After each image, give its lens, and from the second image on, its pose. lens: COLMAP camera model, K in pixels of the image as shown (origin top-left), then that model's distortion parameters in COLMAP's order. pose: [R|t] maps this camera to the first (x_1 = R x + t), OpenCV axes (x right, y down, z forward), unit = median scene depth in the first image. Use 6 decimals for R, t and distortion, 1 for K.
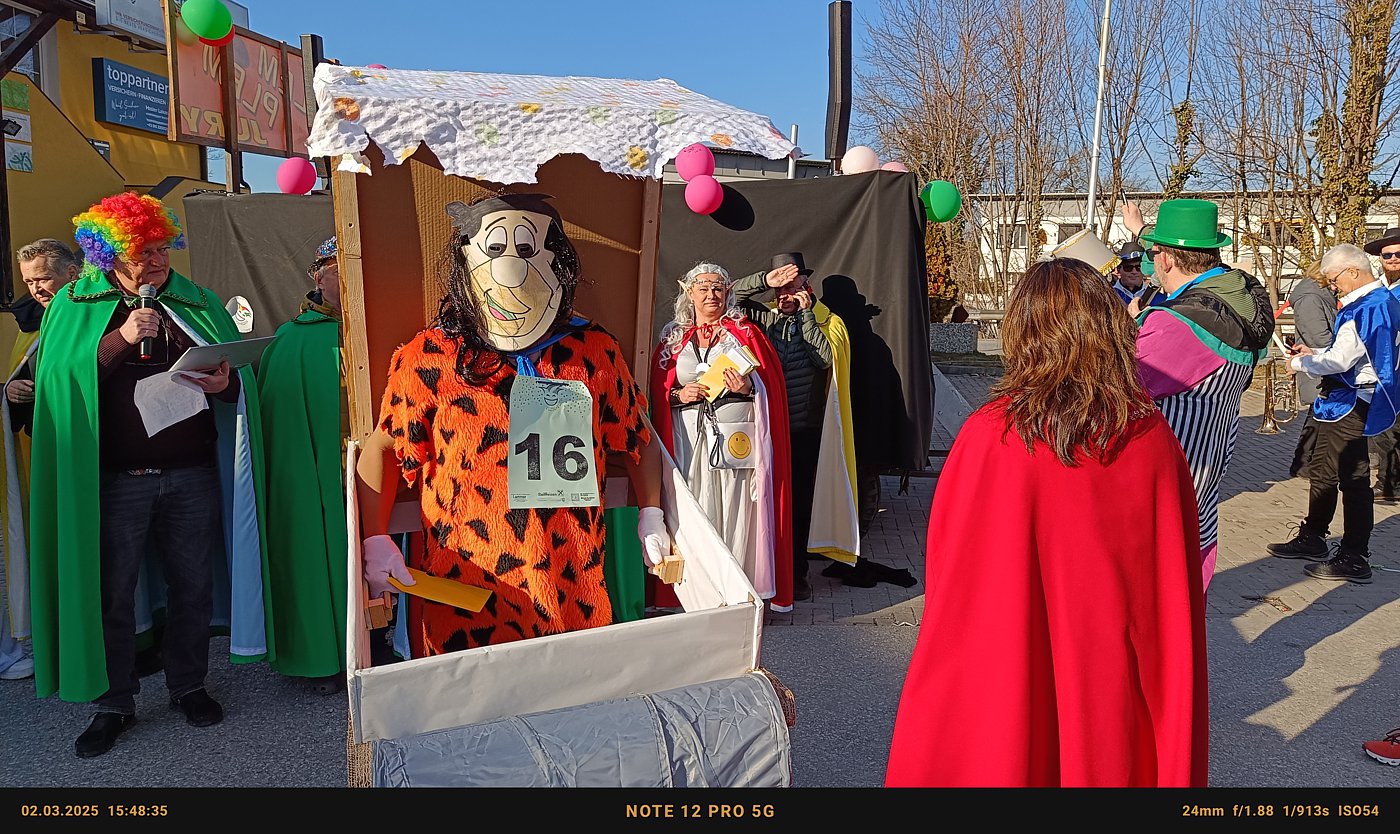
lens RADIAL K [[968.0, 0, 702.0], [0, 968.0, 406.9], [0, 0, 1]] dist [-0.000252, 0.000606]
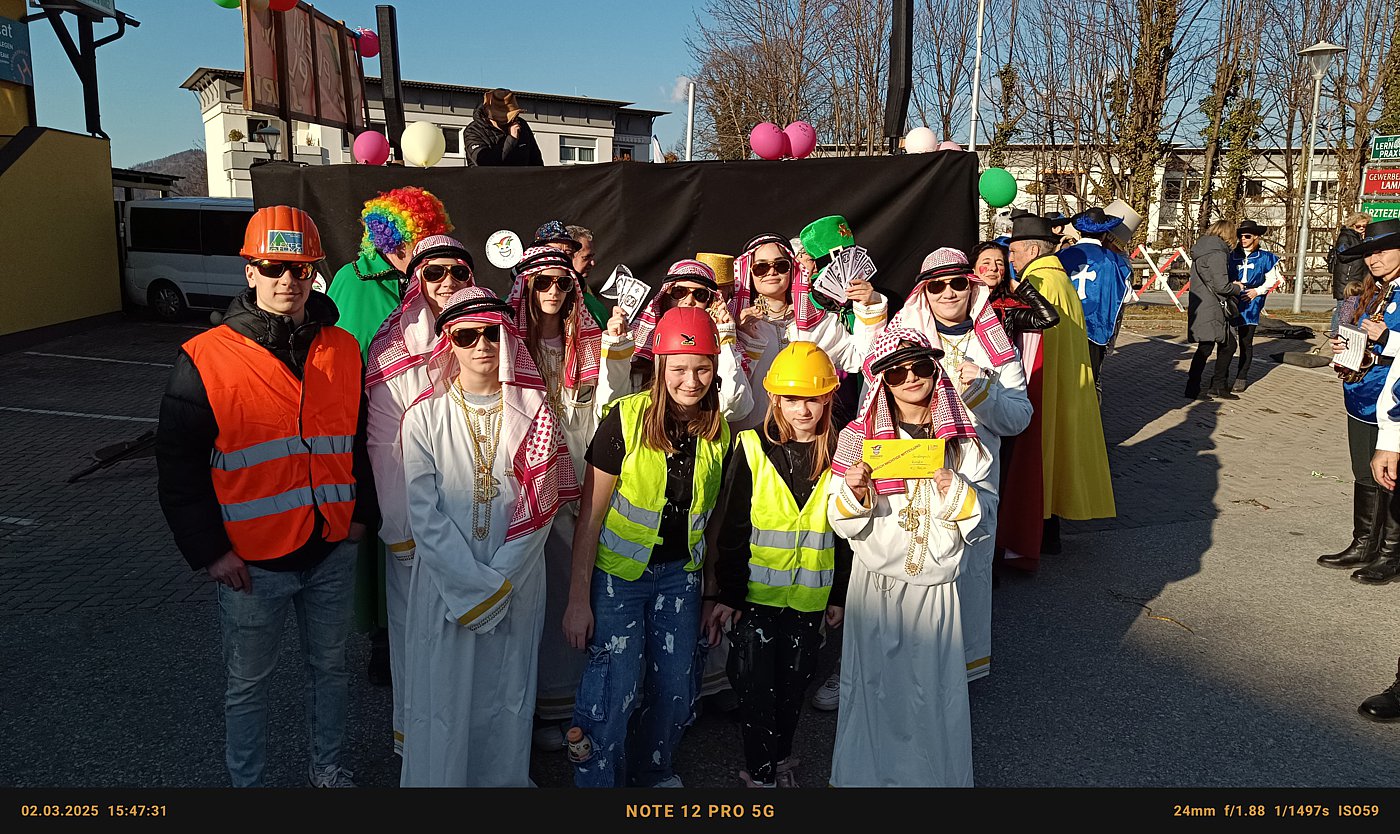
lens RADIAL K [[970.8, 0, 692.3], [0, 970.8, 391.3], [0, 0, 1]] dist [-0.006073, 0.007670]
pose [[0.980996, -0.038421, 0.190183, -0.084757], [0.031264, 0.998691, 0.040491, -0.004150], [-0.191490, -0.033776, 0.980913, -0.018090]]
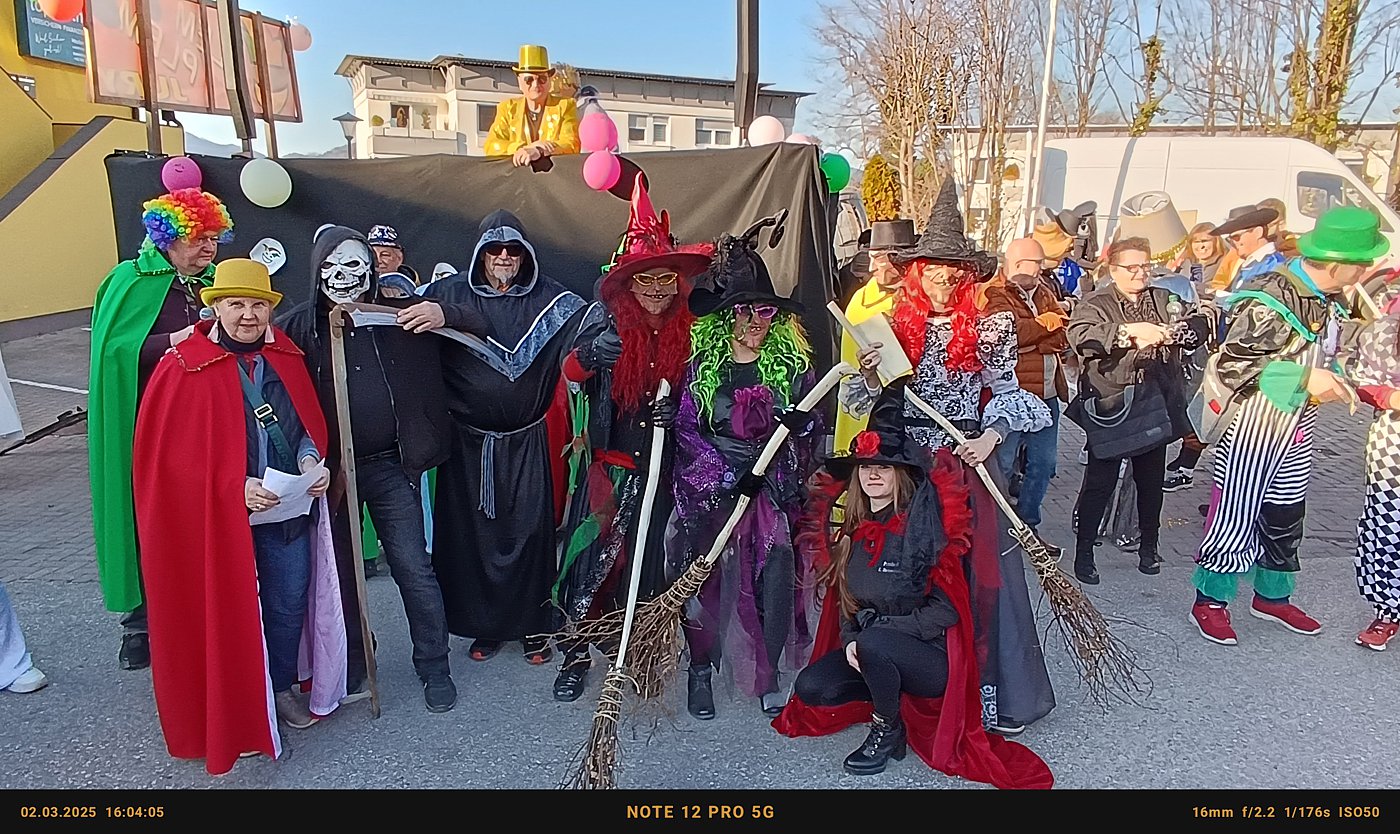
lens RADIAL K [[998.1, 0, 683.8], [0, 998.1, 409.4], [0, 0, 1]] dist [-0.002495, 0.002525]
pose [[0.999880, 0.000509, 0.015458, 0.015445], [-0.001512, 0.997890, 0.064915, -0.007185], [-0.015393, -0.064931, 0.997771, -0.018559]]
